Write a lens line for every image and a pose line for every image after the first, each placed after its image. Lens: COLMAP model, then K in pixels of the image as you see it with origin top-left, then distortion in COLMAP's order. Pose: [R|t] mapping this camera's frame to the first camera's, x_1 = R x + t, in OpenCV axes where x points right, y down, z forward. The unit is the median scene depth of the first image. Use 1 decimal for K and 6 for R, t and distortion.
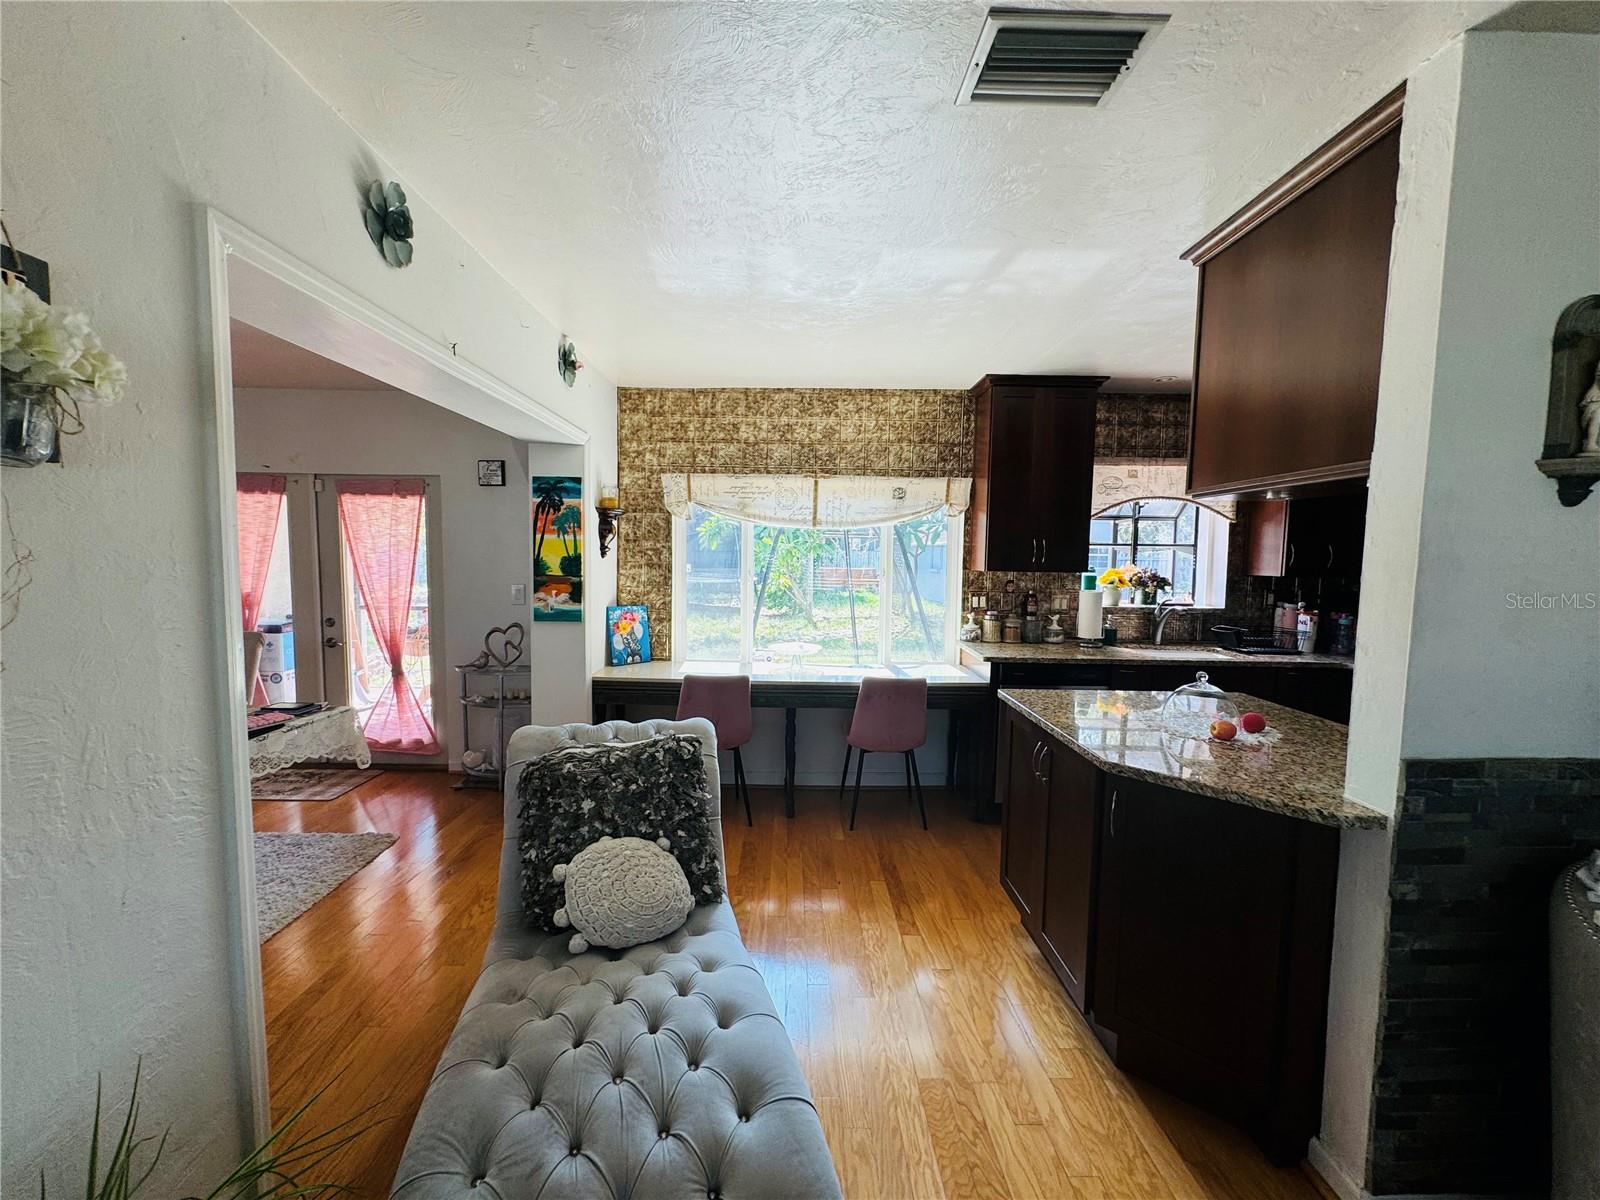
lens RADIAL K [[640.7, 0, 801.3], [0, 640.7, 598.9], [0, 0, 1]] dist [-0.000706, 0.000863]
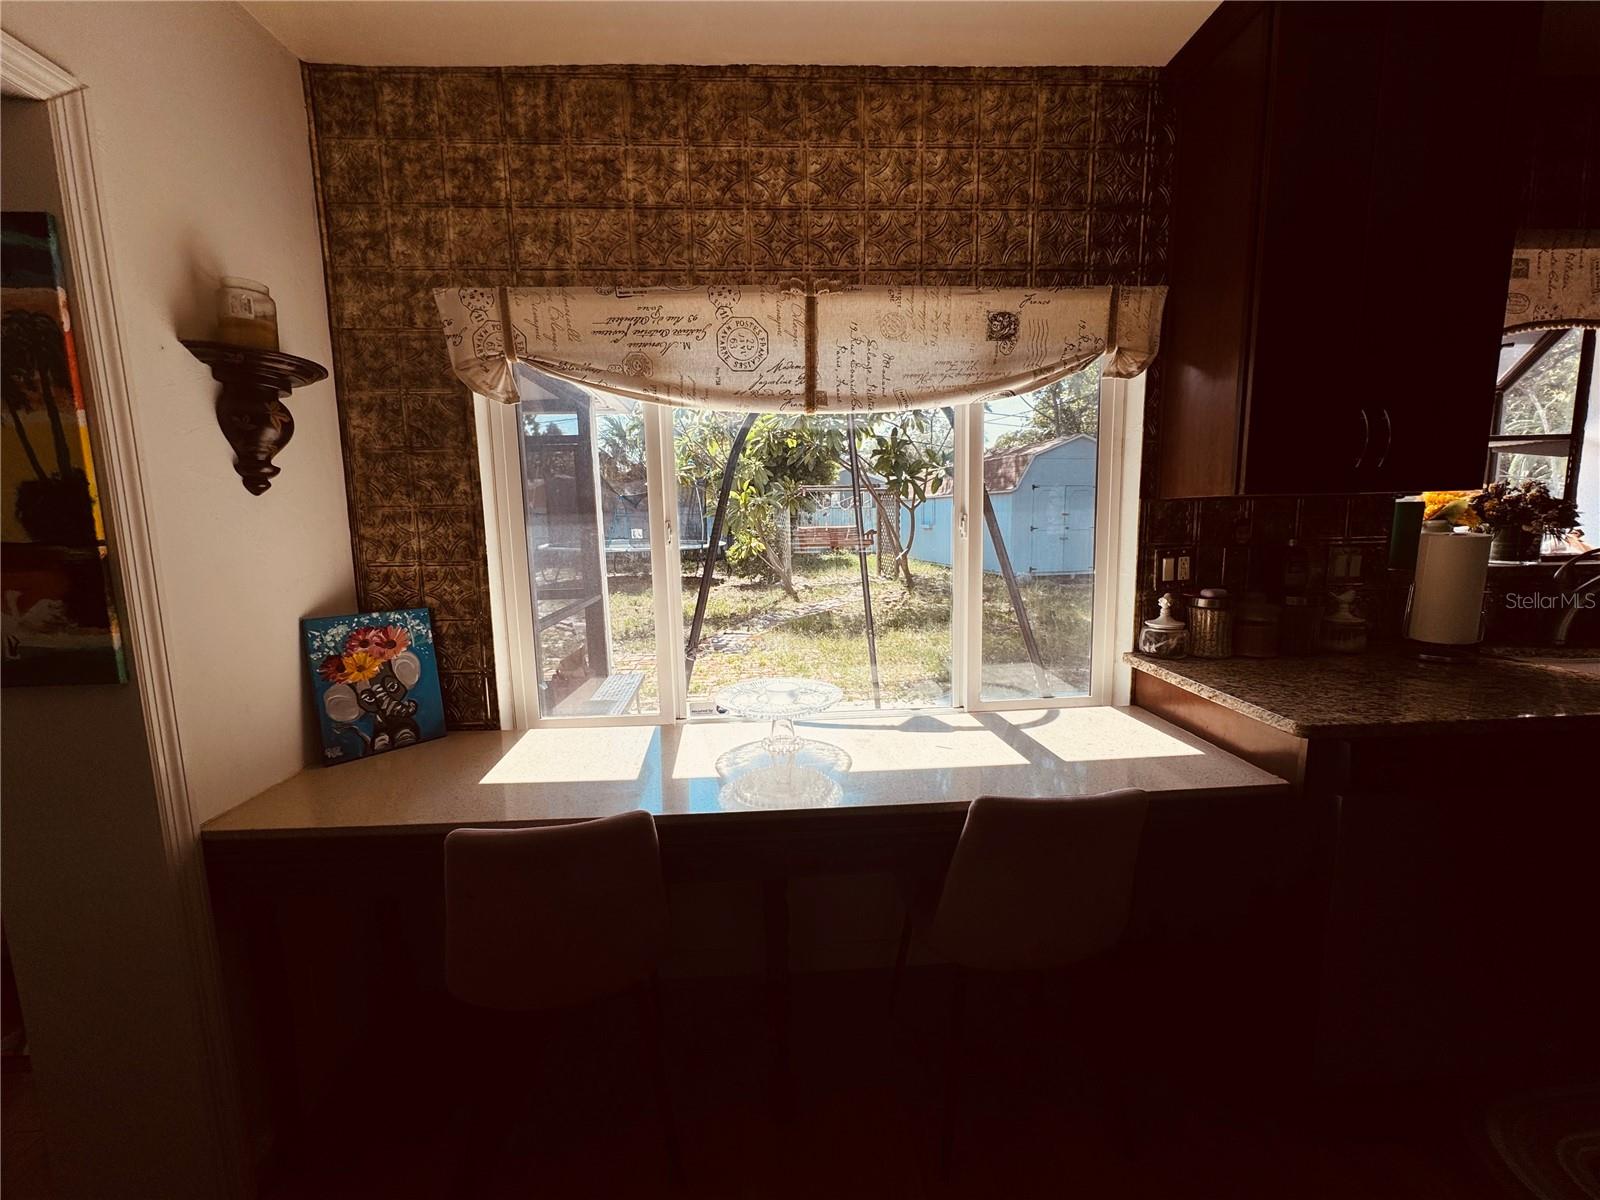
lens RADIAL K [[640.7, 0, 798.7], [0, 640.7, 603.7], [0, 0, 1]] dist [-0.000706, 0.000863]
pose [[0.998615, -0.041079, 0.032866, -0.006849], [0.038903, 0.997171, 0.064313, -0.010570], [-0.035415, -0.062946, 0.997388, 0.564973]]
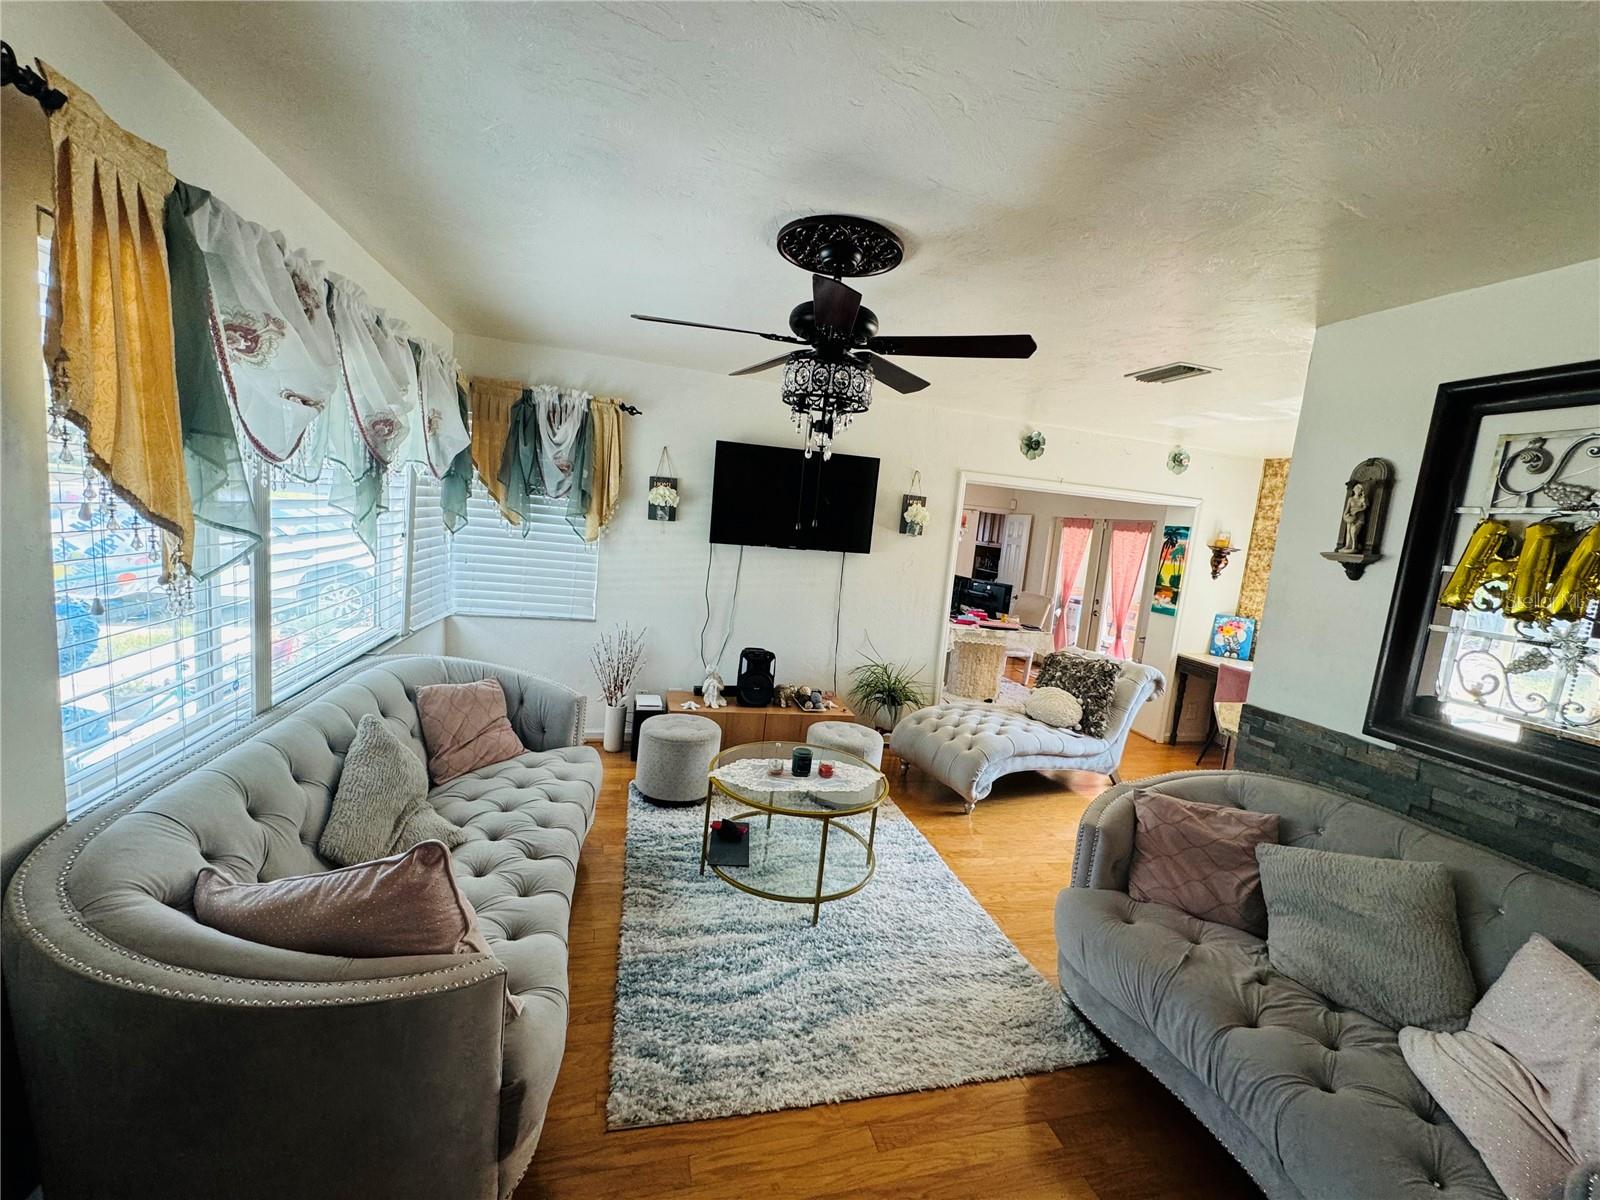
lens RADIAL K [[640.7, 0, 799.0], [0, 640.7, 597.3], [0, 0, 1]] dist [-0.000706, 0.000863]
pose [[0.248691, 0.127924, -0.960098, 0.807917], [-0.156607, 0.983508, 0.090478, -0.007822], [0.955839, 0.127857, 0.264623, -0.275081]]
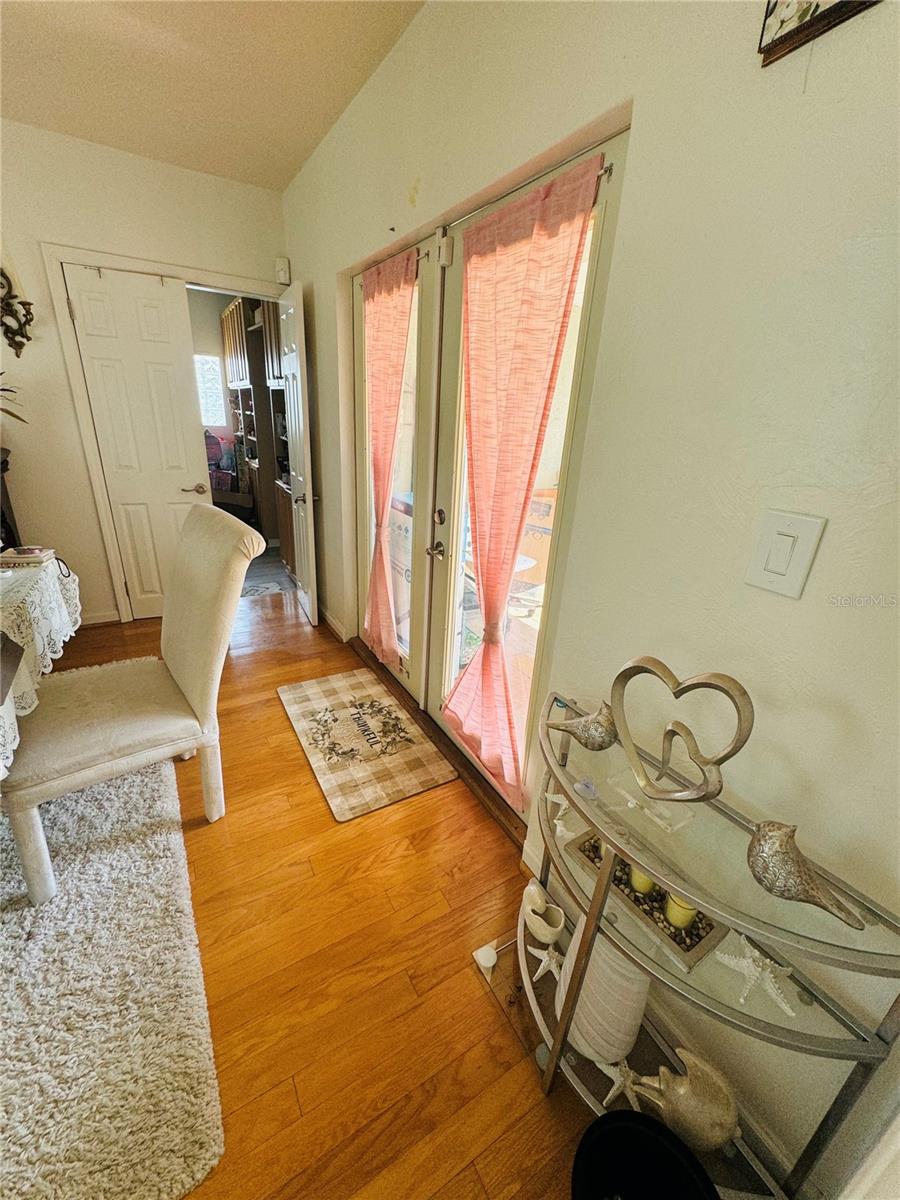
lens RADIAL K [[480.5, 0, 454.0], [0, 480.5, 600.0], [0, 0, 1]] dist [-0.000706, 0.000863]
pose [[0.508888, 0.328003, -0.795894, -0.364230], [-0.112408, 0.941966, 0.316330, -0.036443], [0.853462, -0.071512, 0.516225, 0.820847]]
